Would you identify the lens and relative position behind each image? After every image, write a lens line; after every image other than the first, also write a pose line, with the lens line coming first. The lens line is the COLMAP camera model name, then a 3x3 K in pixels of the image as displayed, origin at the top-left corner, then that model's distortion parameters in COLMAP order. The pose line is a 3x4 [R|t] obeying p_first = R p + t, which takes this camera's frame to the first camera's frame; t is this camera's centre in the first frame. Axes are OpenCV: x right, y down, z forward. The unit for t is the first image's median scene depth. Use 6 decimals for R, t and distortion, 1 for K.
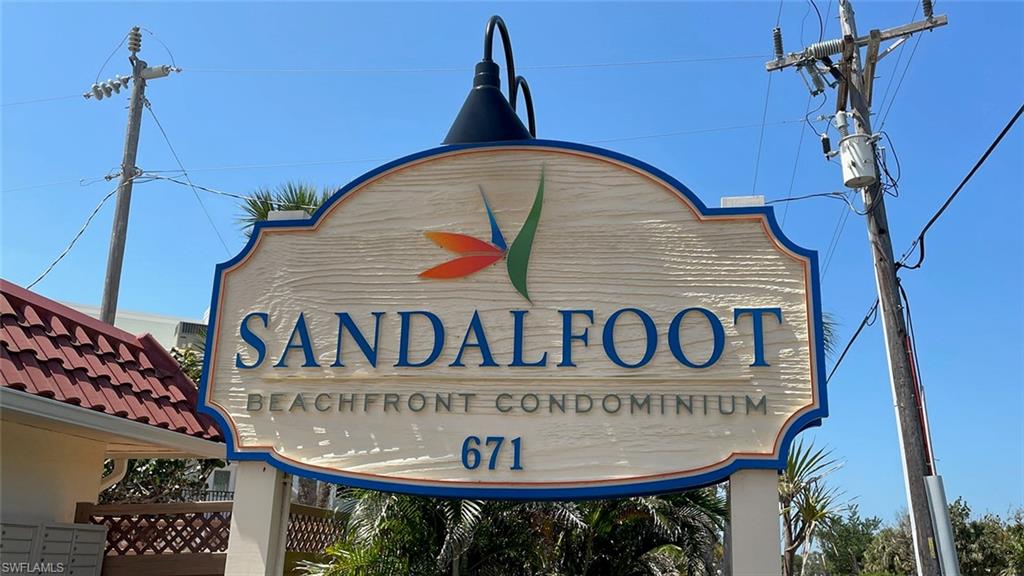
lens RADIAL K [[937.4, 0, 512.0], [0, 937.4, 288.0], [0, 0, 1]] dist [0.007499, 0.002483]
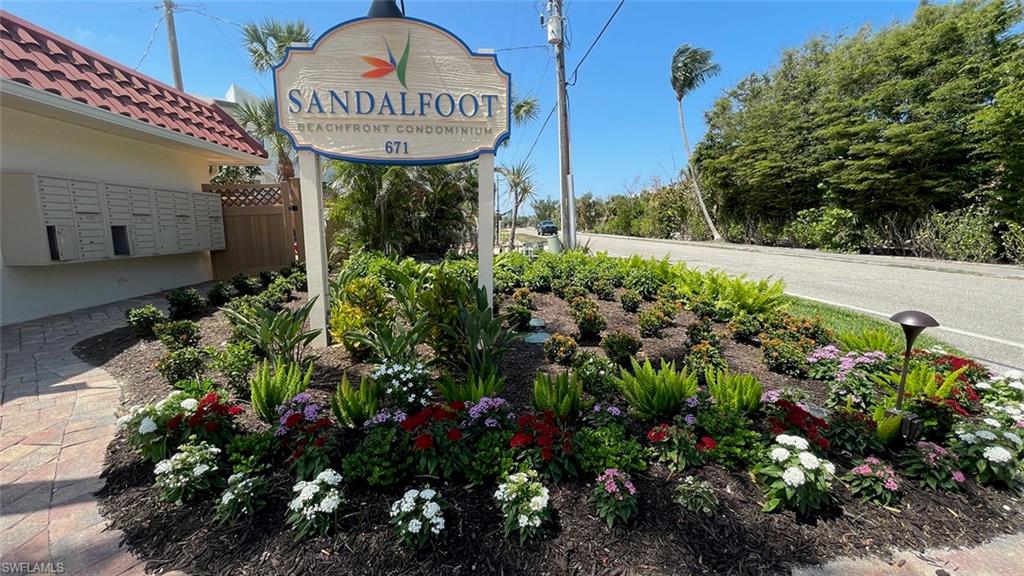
lens RADIAL K [[411.3, 0, 512.0], [0, 411.3, 288.0], [0, 0, 1]] dist [-0.010421, -0.000184]
pose [[0.967671, -0.068565, 0.242716, -0.013263], [-0.043646, 0.902298, 0.428898, 0.012384], [-0.248410, -0.425626, 0.870135, -0.320183]]
